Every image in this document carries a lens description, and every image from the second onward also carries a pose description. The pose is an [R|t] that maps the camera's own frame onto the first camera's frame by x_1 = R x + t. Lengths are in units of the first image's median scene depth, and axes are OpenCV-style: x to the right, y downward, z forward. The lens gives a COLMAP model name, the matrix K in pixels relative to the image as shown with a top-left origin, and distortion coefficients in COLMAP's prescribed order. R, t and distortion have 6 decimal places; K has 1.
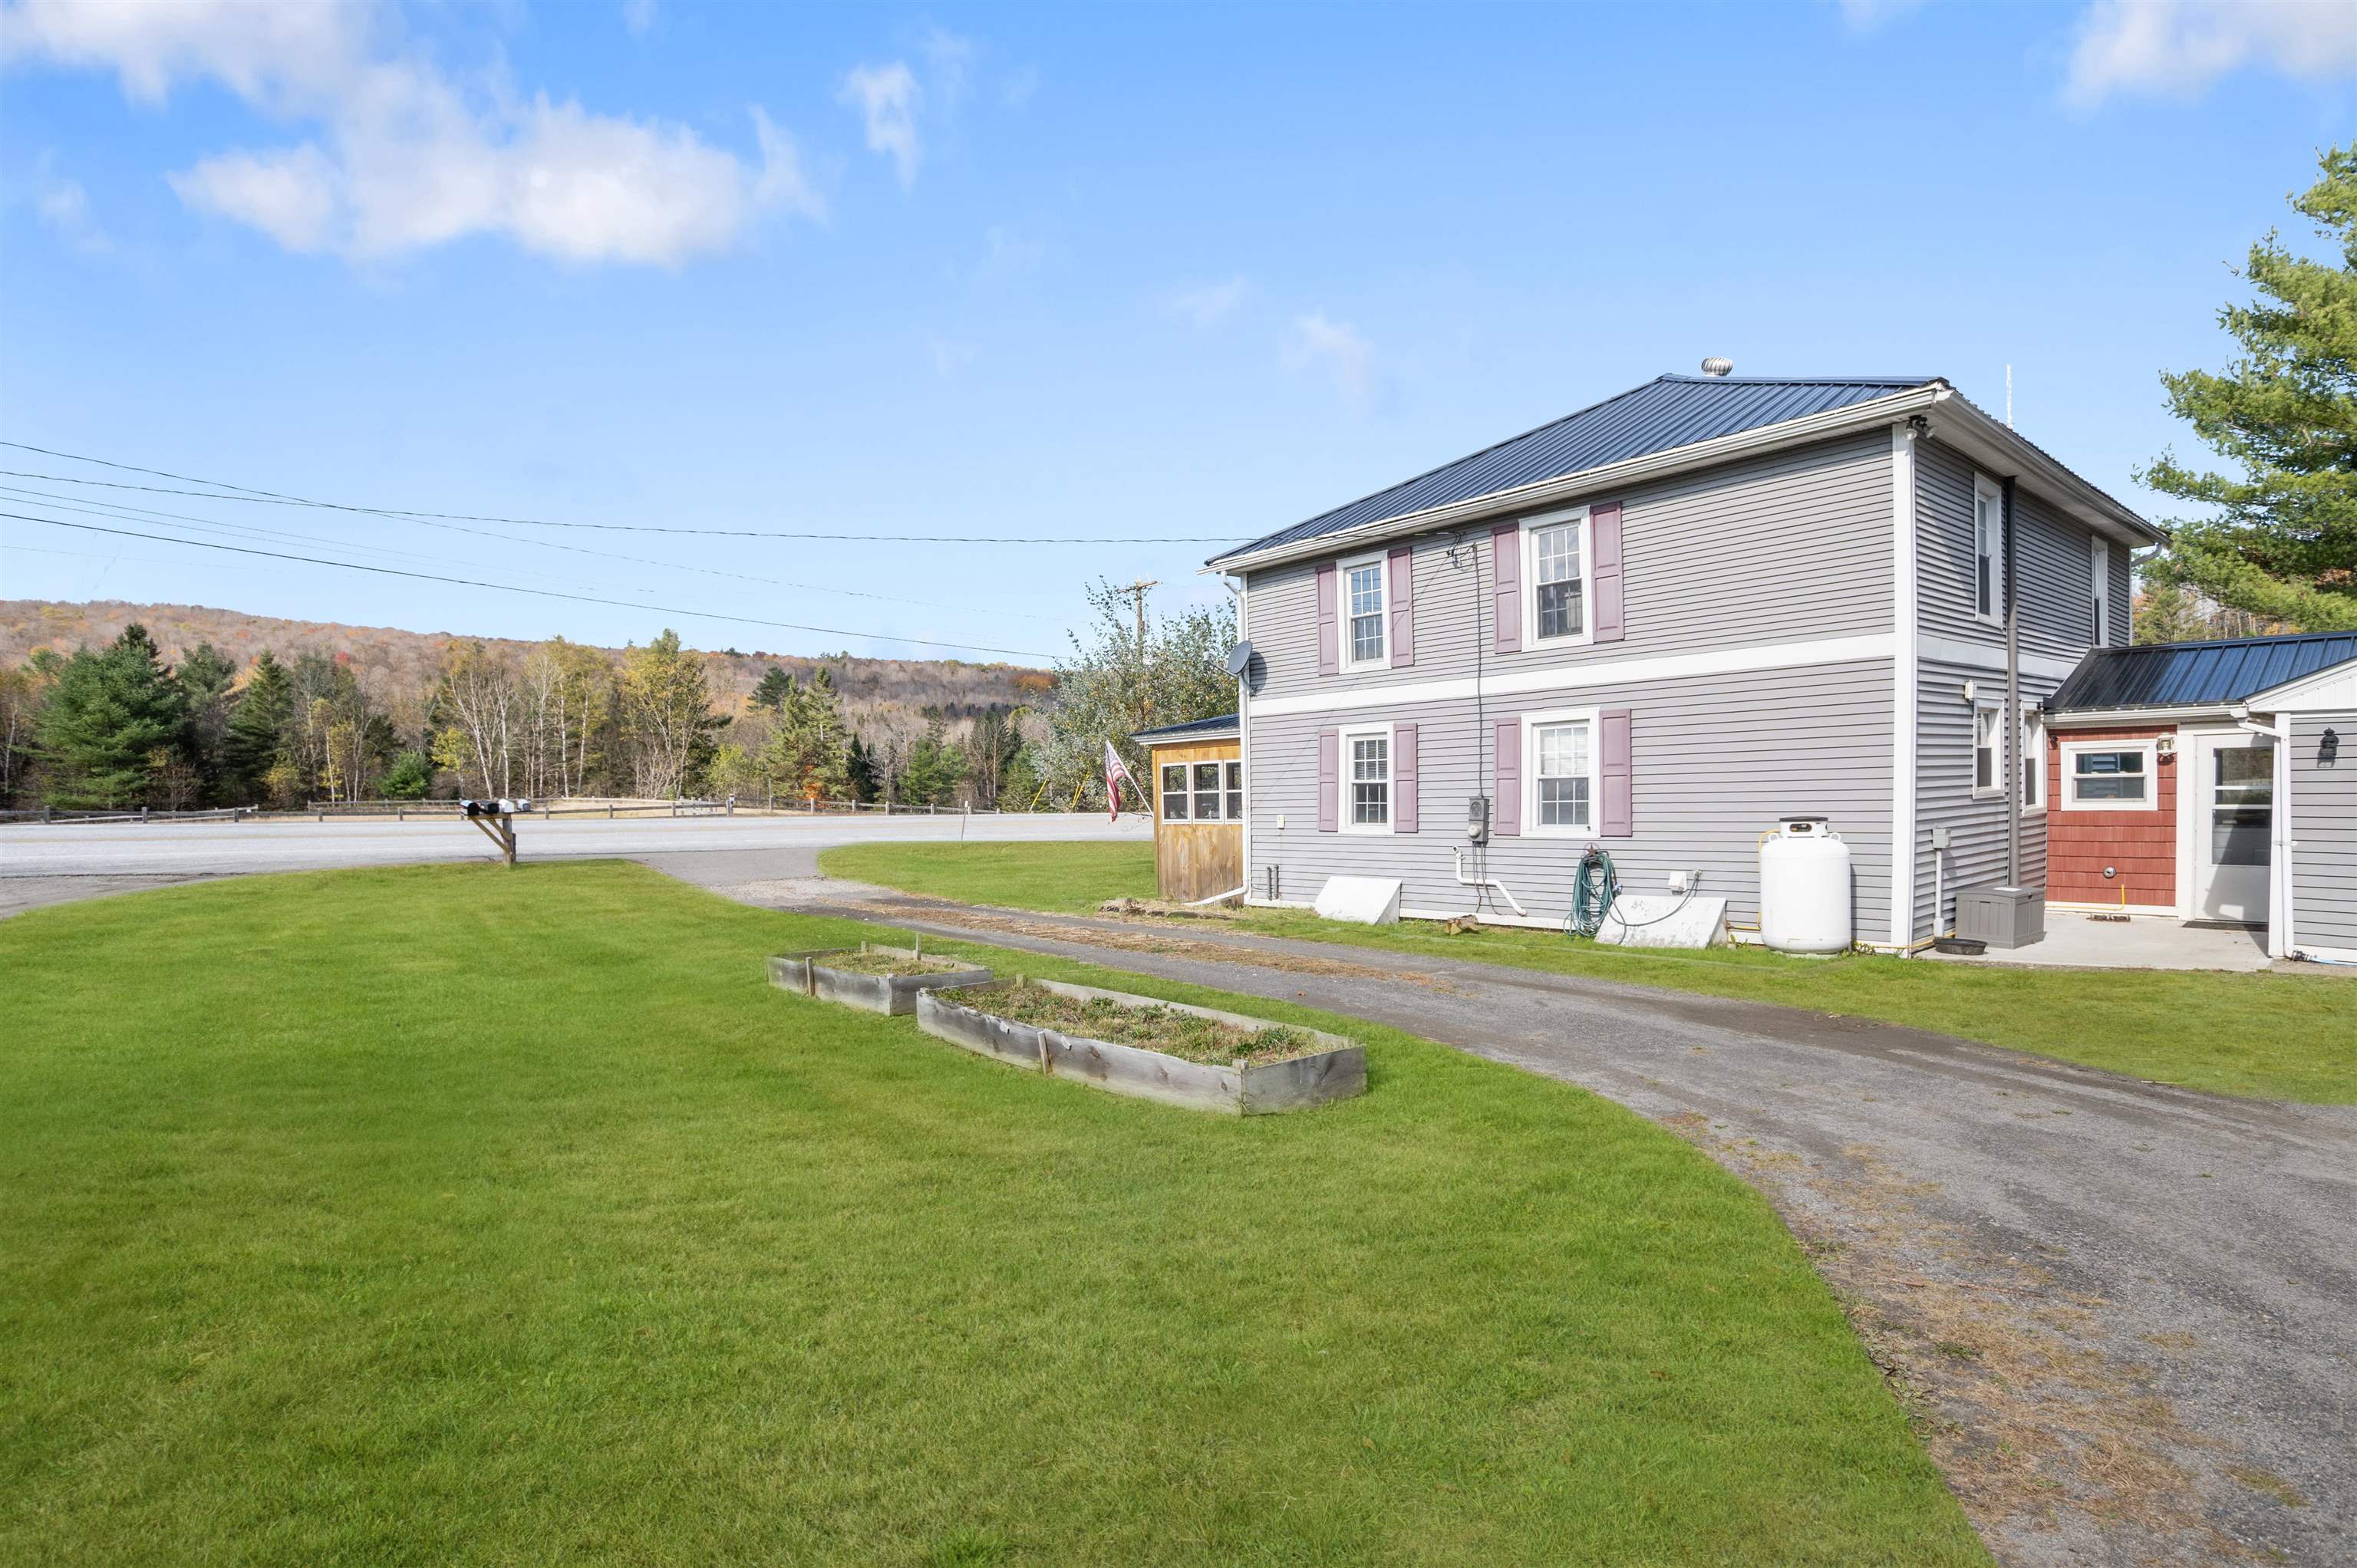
lens RADIAL K [[1212.0, 0, 1181.6], [0, 1212.0, 808.0], [0, 0, 1]] dist [-0.027447, 0.000581]
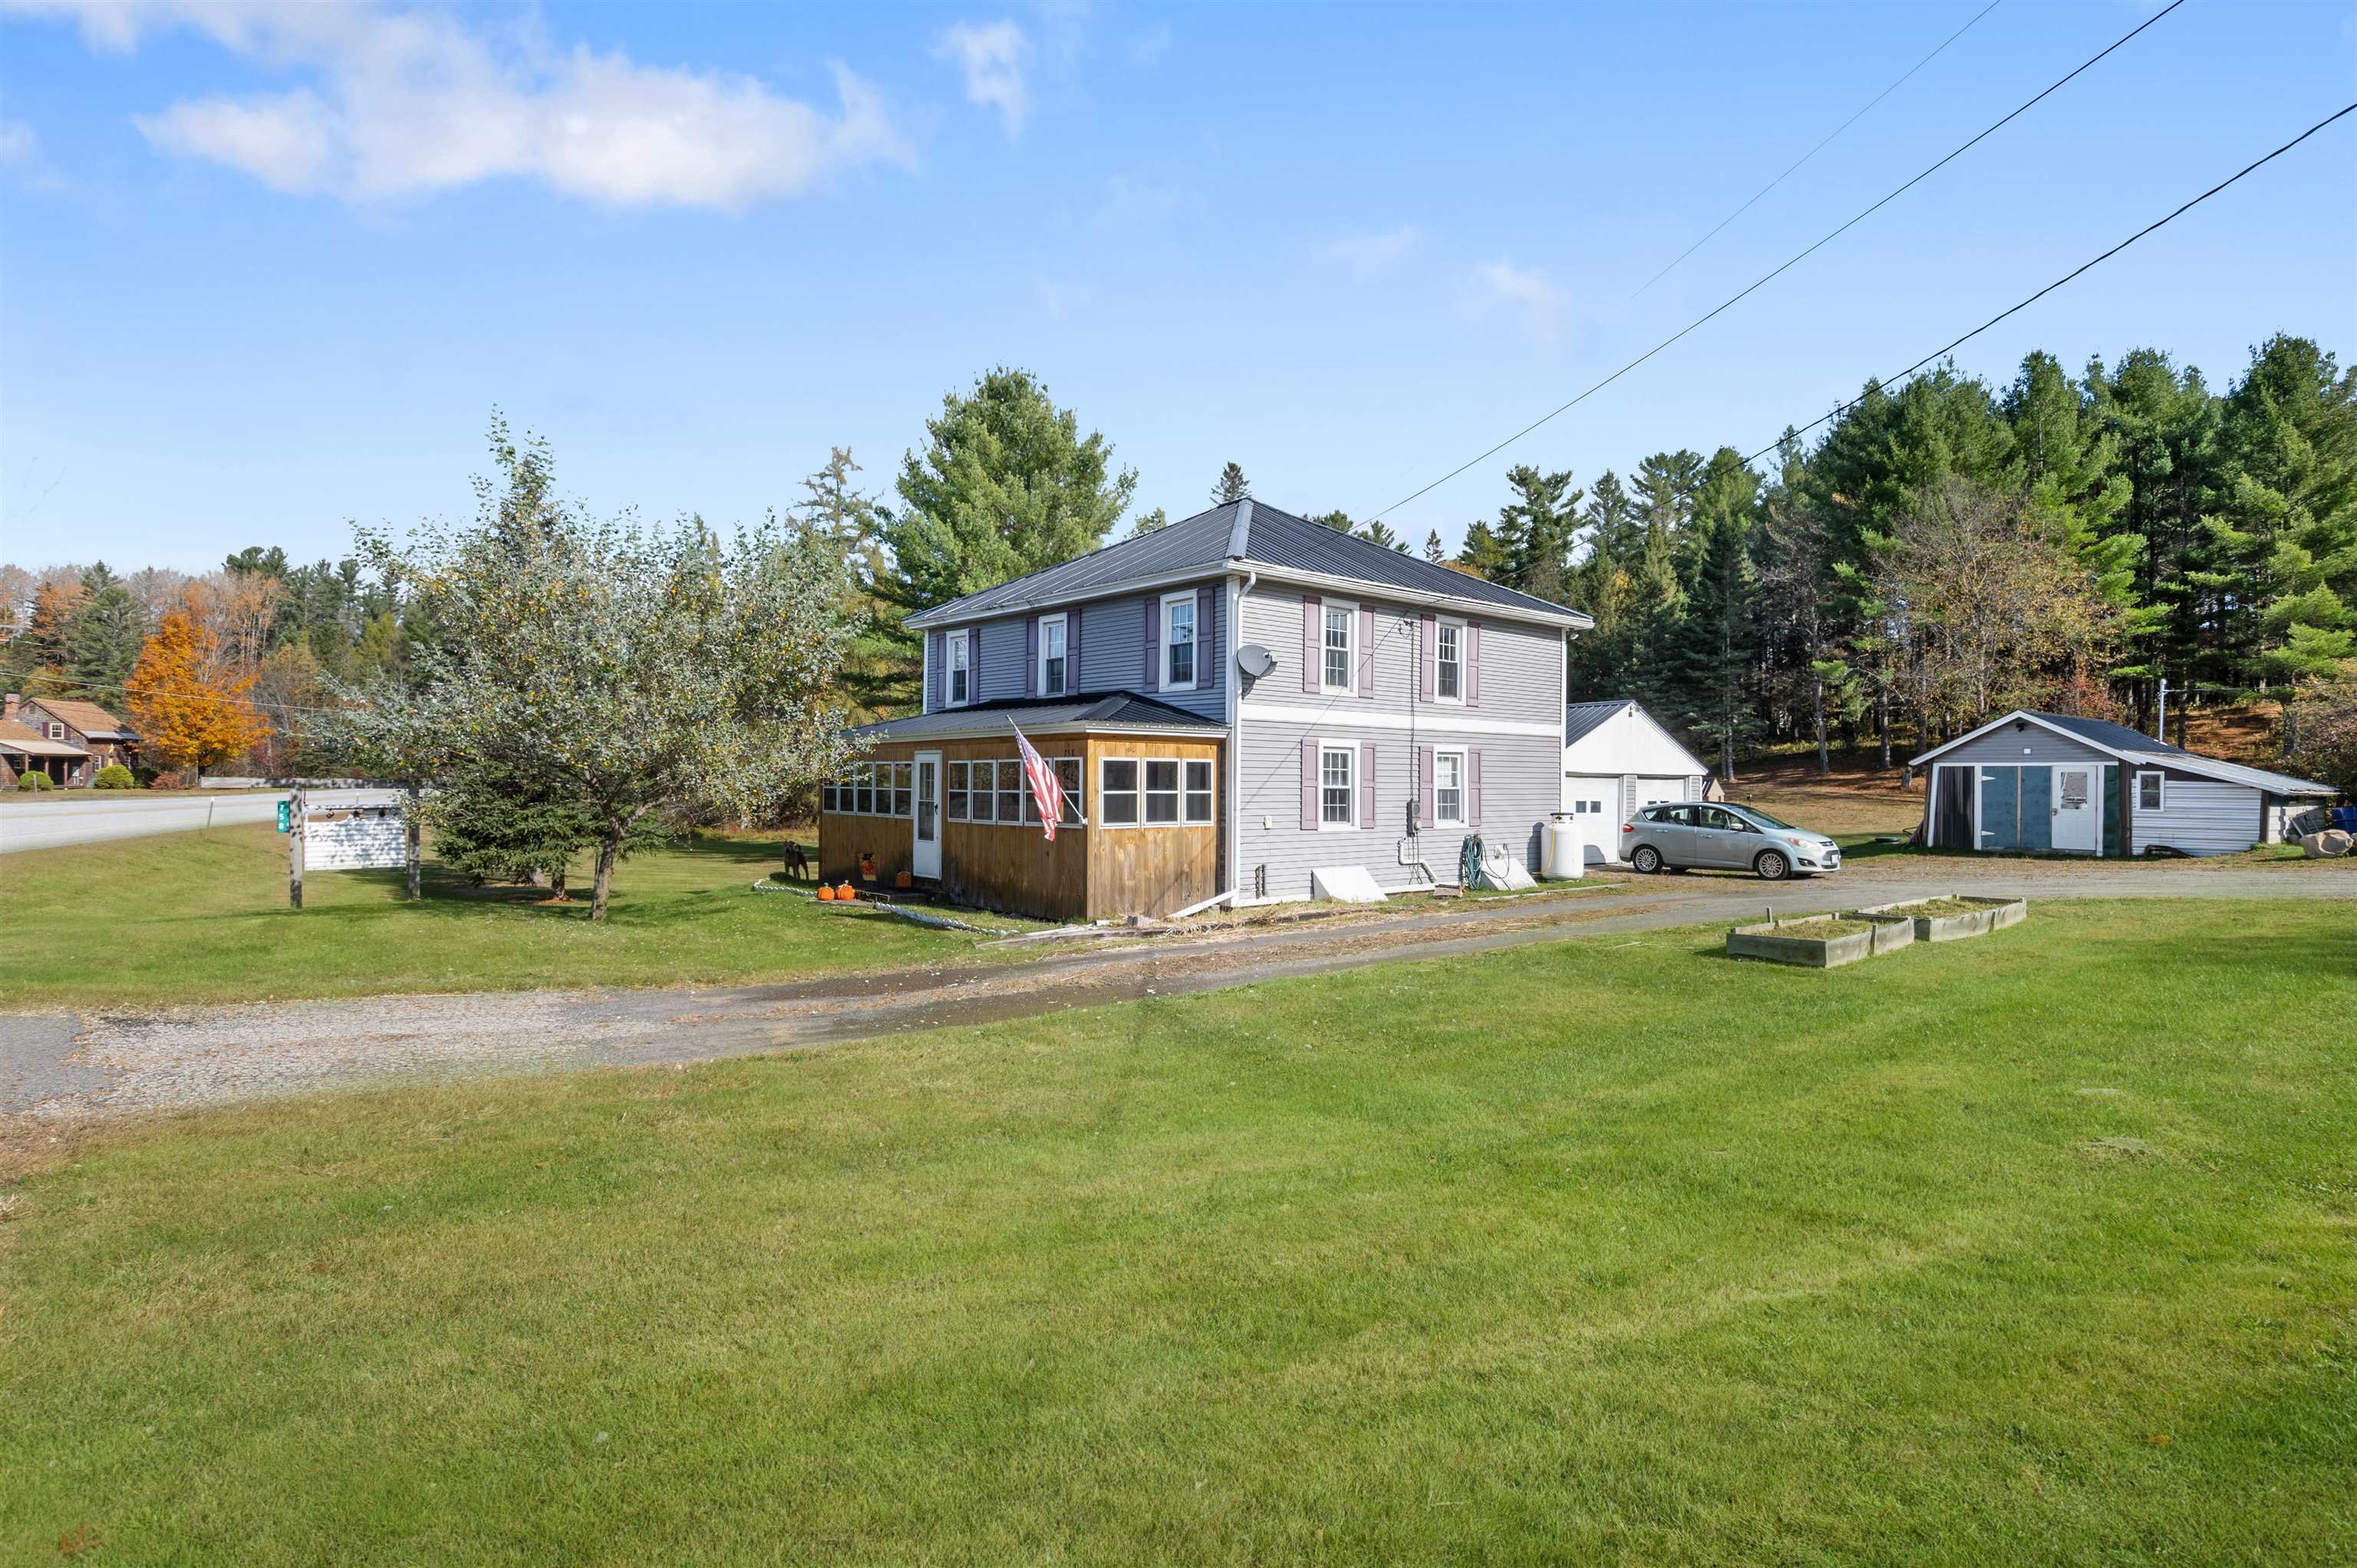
lens RADIAL K [[1212.0, 0, 1124.0], [0, 1212.0, 812.1], [0, 0, 1]] dist [-0.027447, 0.000581]
pose [[-0.009013, 0.000894, 0.999959, -1.111674], [0.006584, 0.999978, -0.000834, 0.002819], [-0.999938, 0.006576, -0.009018, 1.295685]]
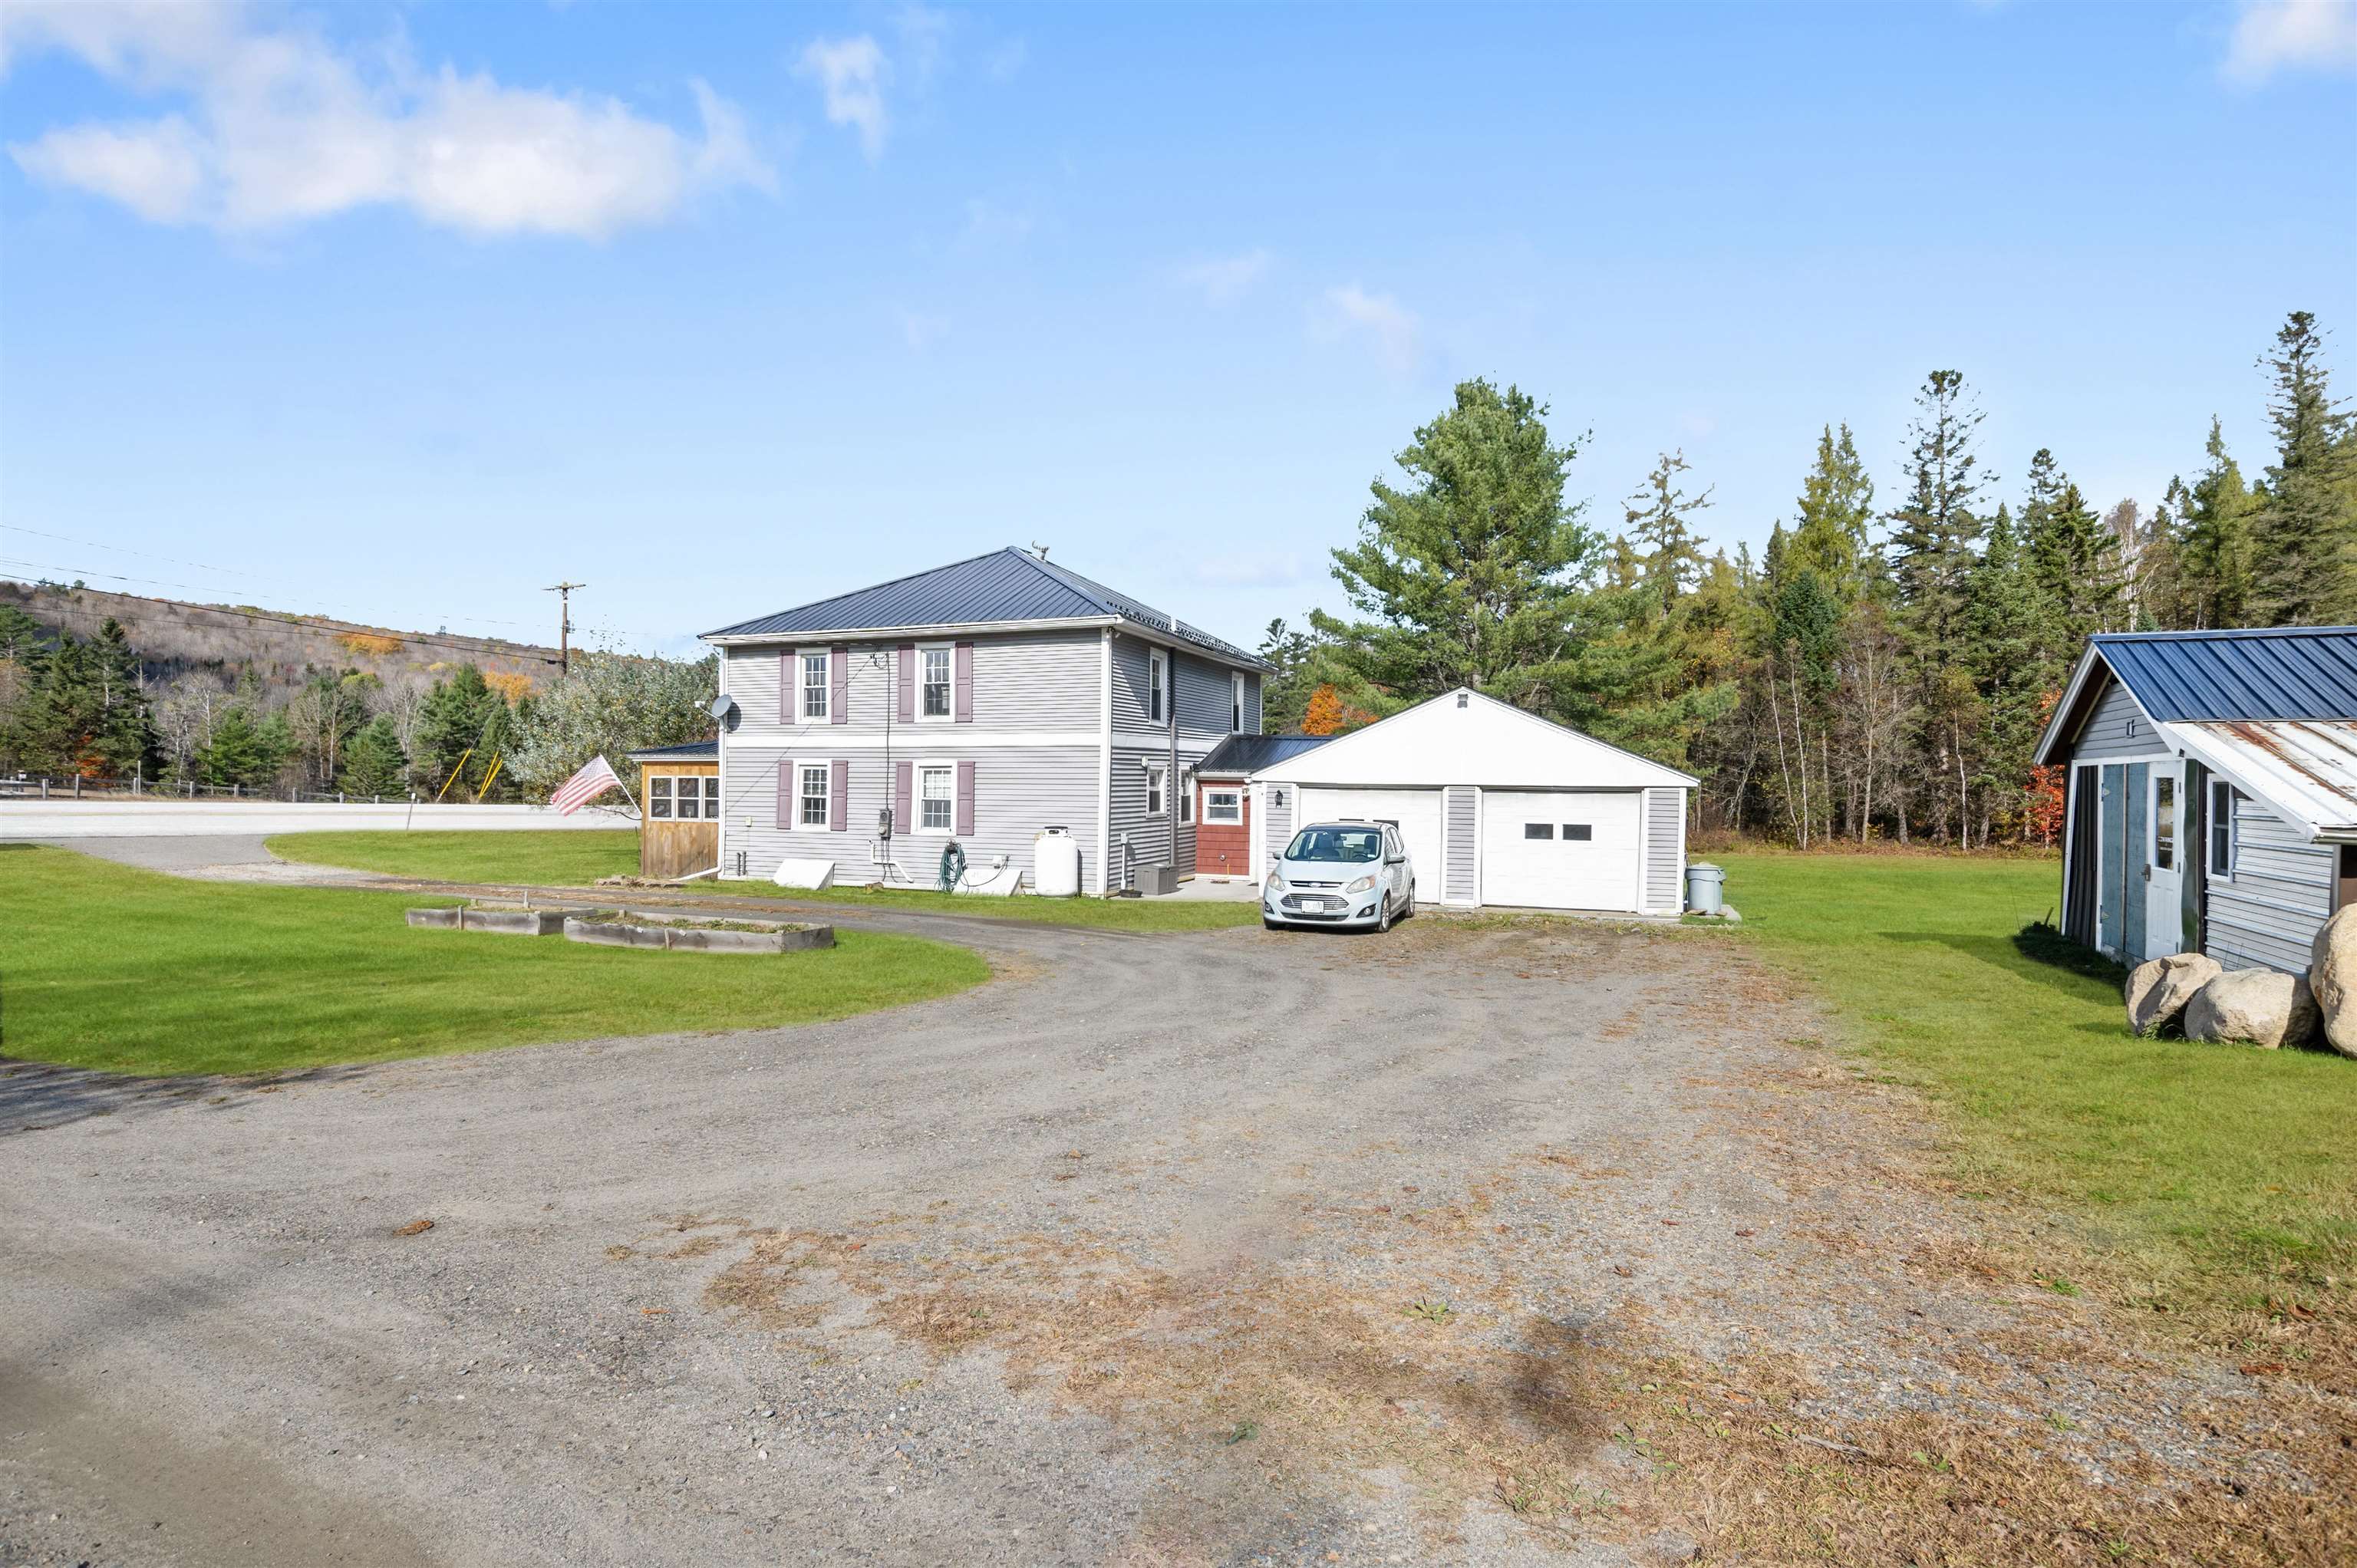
lens RADIAL K [[1212.0, 0, 1181.1], [0, 1212.0, 801.3], [0, 0, 1]] dist [-0.027447, 0.000581]
pose [[0.885385, 0.025742, 0.464146, -0.149868], [-0.025024, 0.999657, -0.007707, -0.016546], [-0.464185, -0.004791, 0.885725, -0.592206]]
